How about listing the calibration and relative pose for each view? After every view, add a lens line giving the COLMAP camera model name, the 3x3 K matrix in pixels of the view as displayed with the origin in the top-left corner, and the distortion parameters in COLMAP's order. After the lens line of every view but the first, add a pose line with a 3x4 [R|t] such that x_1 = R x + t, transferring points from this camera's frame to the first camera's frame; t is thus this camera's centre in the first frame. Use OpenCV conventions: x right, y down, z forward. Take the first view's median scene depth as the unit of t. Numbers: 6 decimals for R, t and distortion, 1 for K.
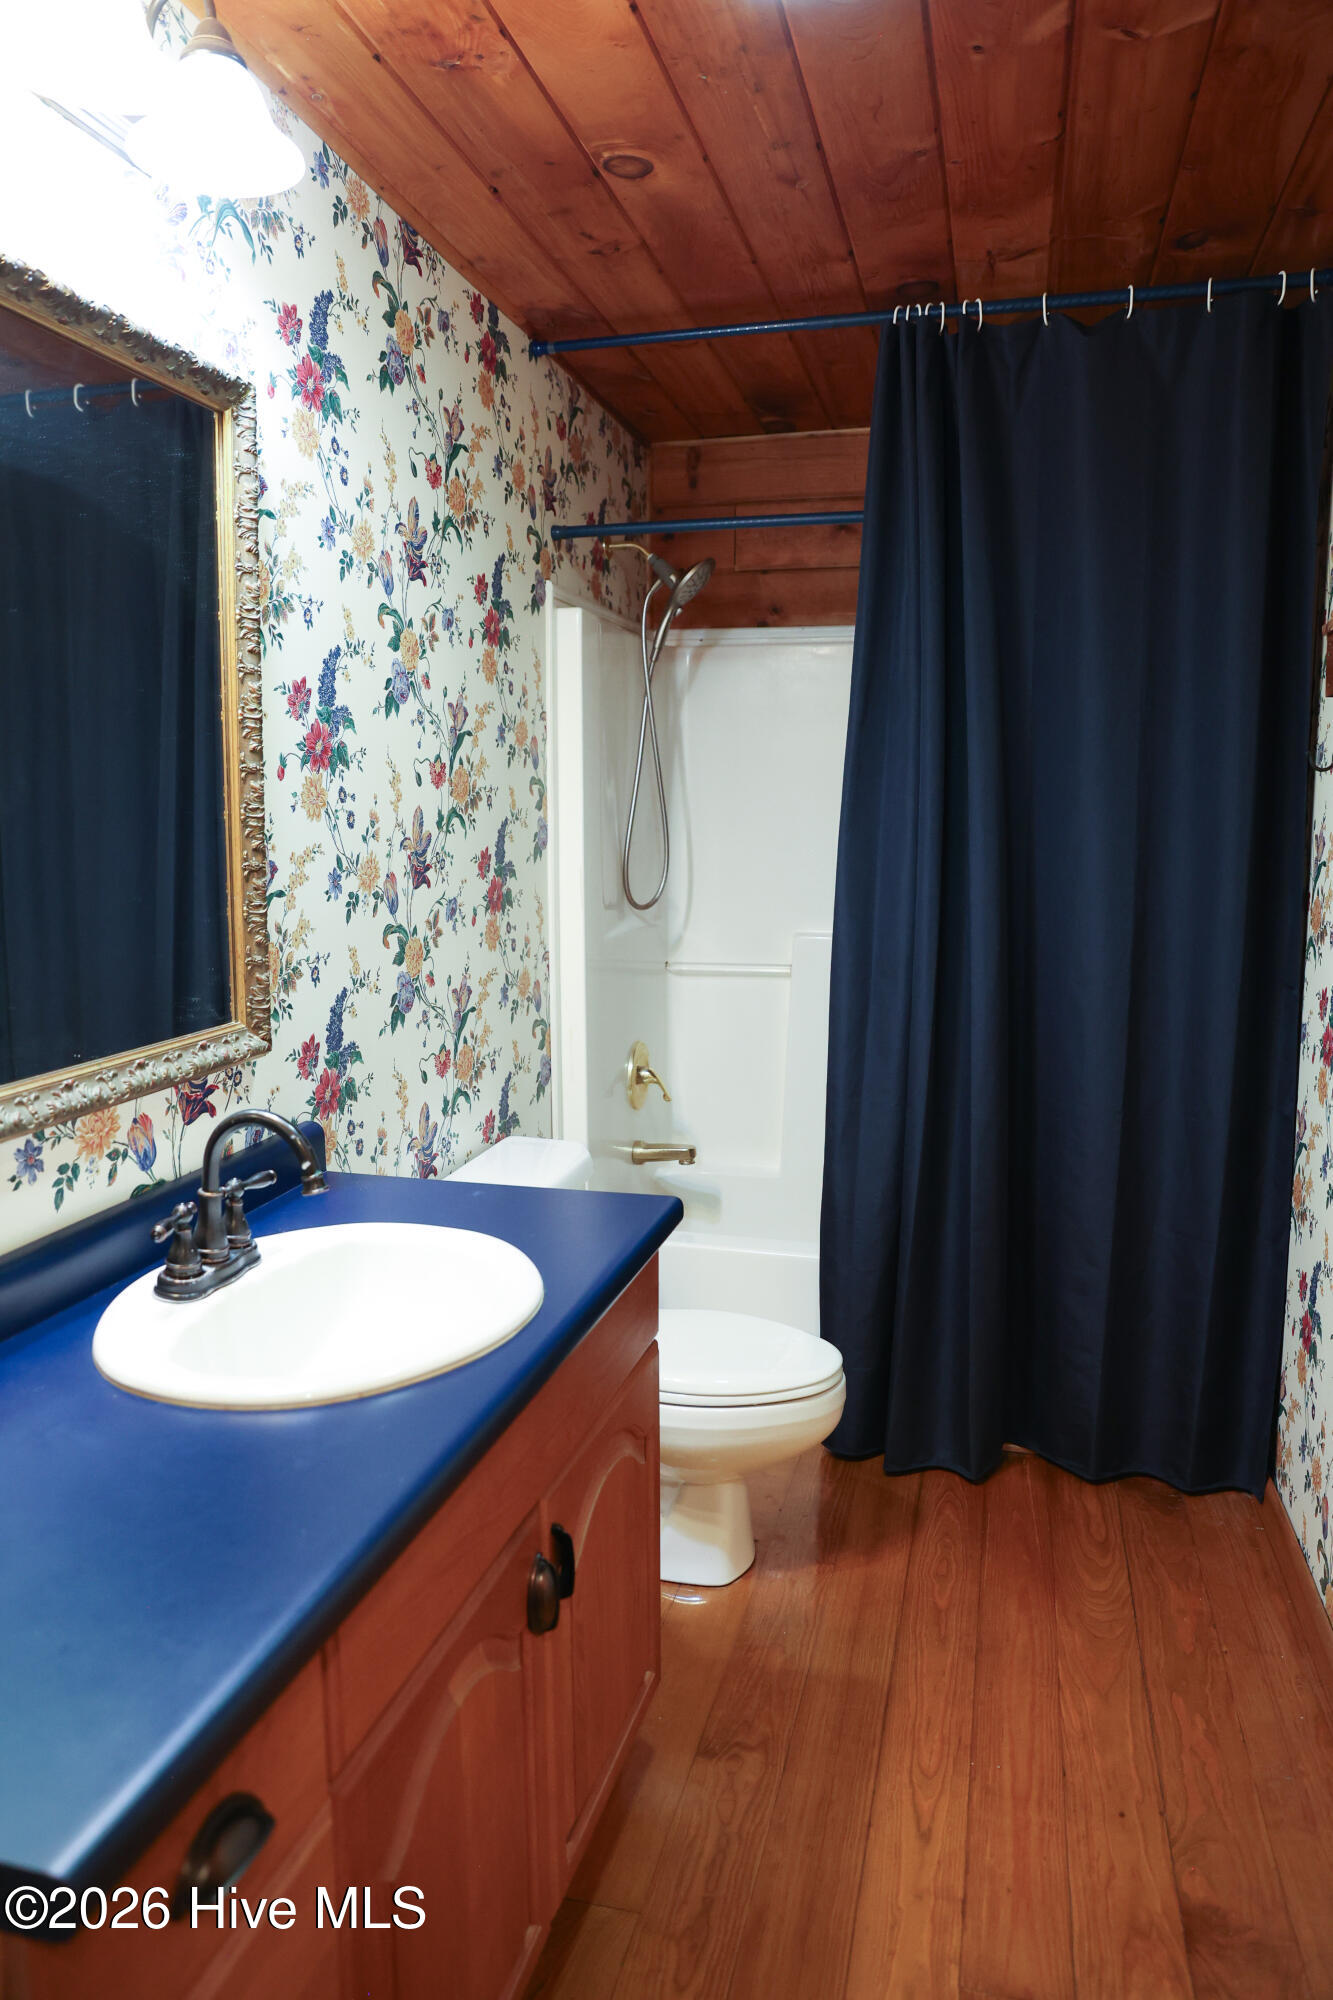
lens RADIAL K [[1345.7, 0, 616.0], [0, 1345.7, 998.2], [0, 0, 1]] dist [-0.108451, 0.080585]
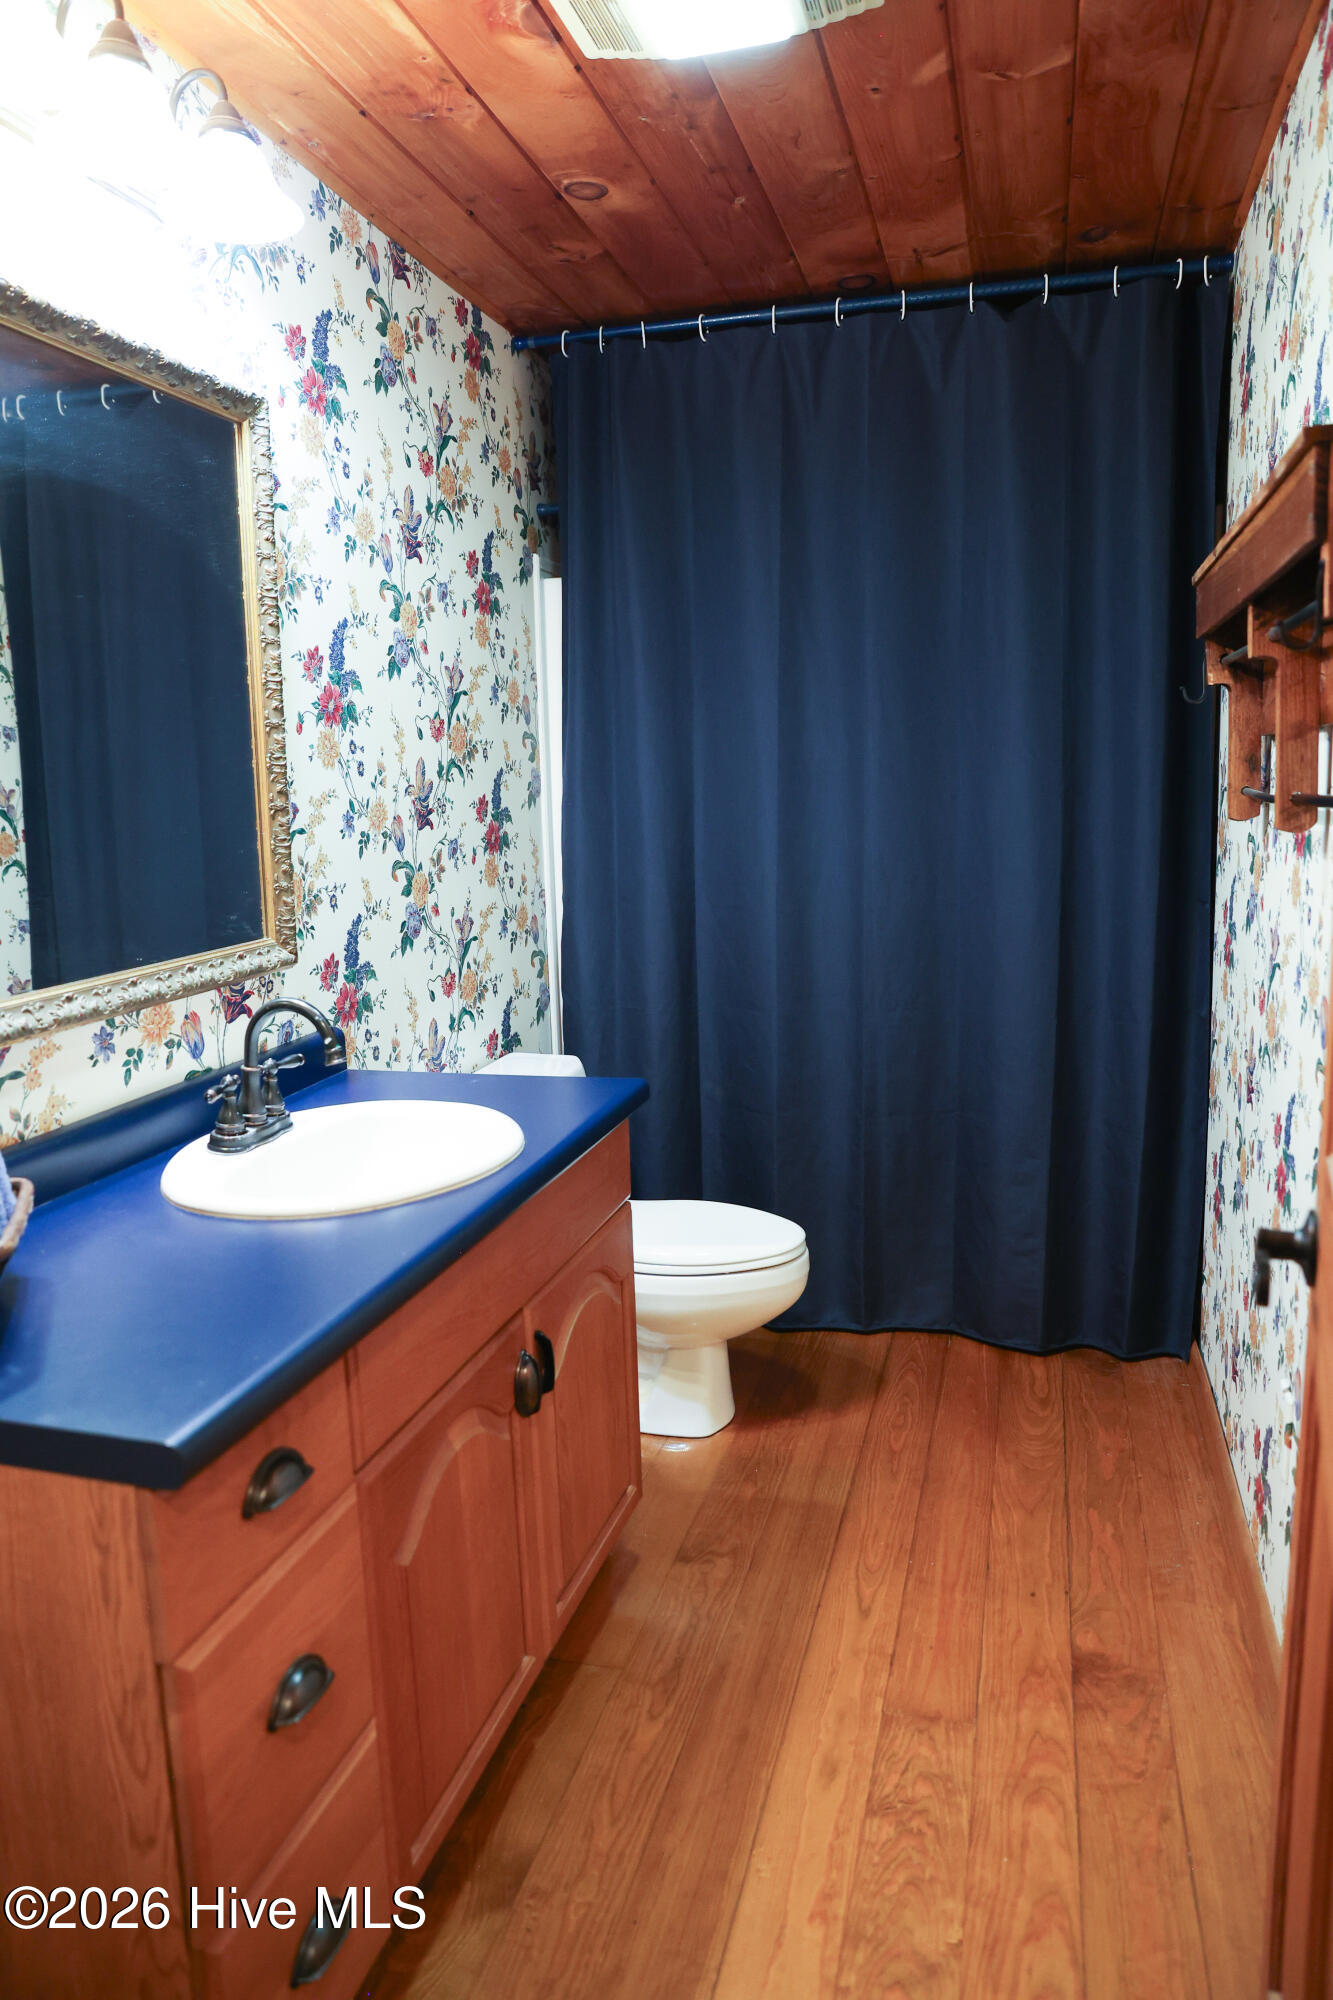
lens RADIAL K [[1357.5, 0, 632.7], [0, 1357.5, 1003.6], [0, 0, 1]] dist [-0.108345, 0.082999]
pose [[0.999687, -0.023480, -0.008603, 0.044621], [0.023695, 0.999386, 0.025806, 0.047674], [0.007991, -0.026002, 0.999630, -0.178115]]
